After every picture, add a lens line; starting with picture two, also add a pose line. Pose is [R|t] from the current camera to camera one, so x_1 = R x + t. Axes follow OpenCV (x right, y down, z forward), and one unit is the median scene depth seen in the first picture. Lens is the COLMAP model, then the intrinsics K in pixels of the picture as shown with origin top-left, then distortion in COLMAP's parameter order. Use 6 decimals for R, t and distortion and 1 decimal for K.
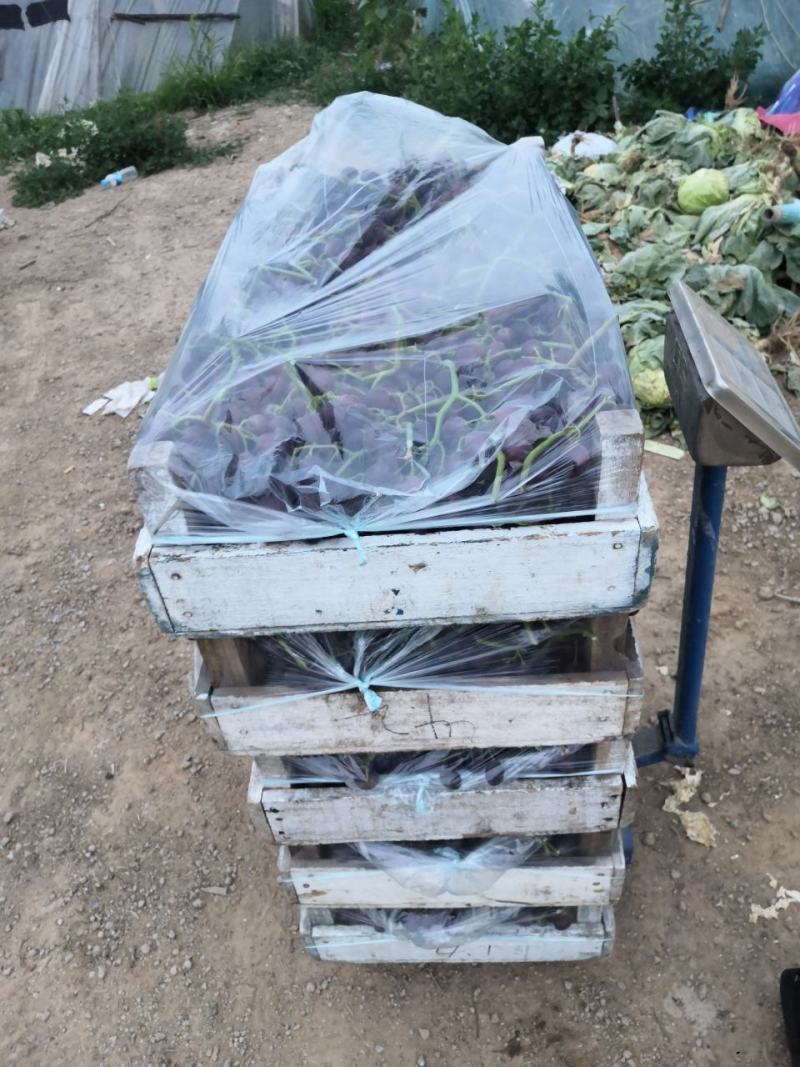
lens RADIAL K [[868.7, 0, 393.9], [0, 868.7, 530.0], [0, 0, 1]] dist [0.048561, -0.087802]
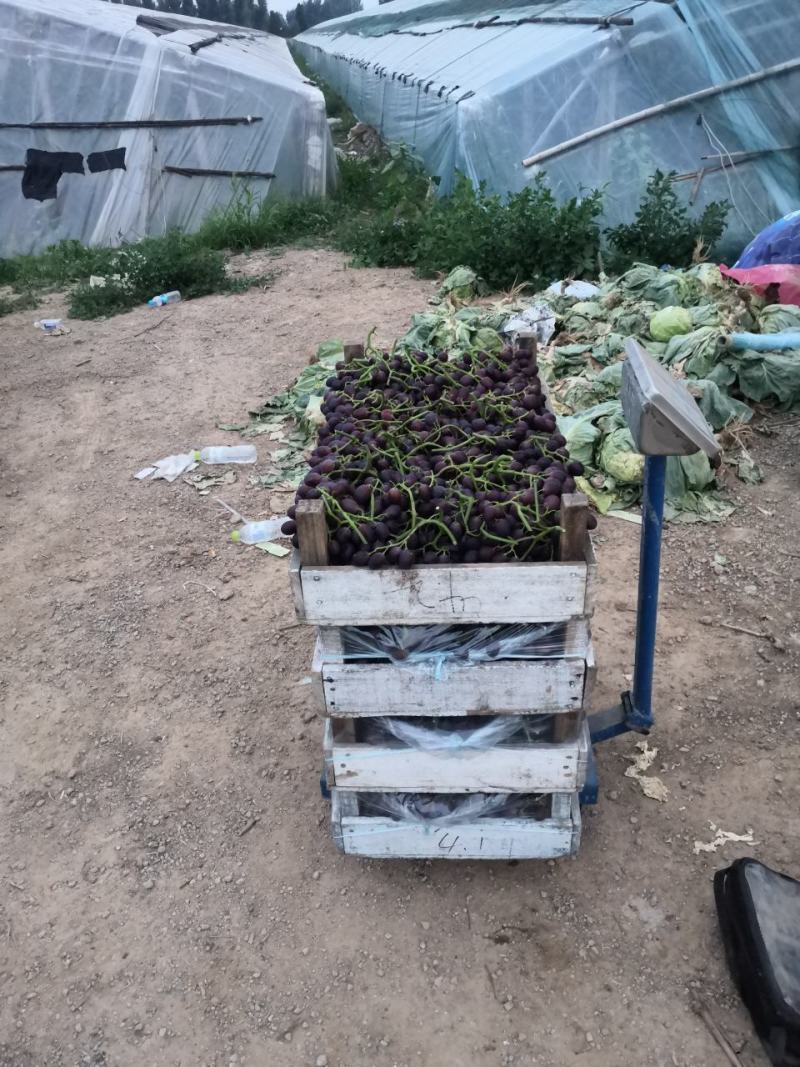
lens RADIAL K [[868.7, 0, 393.9], [0, 868.7, 530.0], [0, 0, 1]] dist [0.048561, -0.087802]
pose [[0.998790, 0.048424, 0.008588, -0.025857], [-0.046425, 0.985981, -0.160269, 0.128761], [-0.016228, 0.159676, 0.987036, -0.161986]]
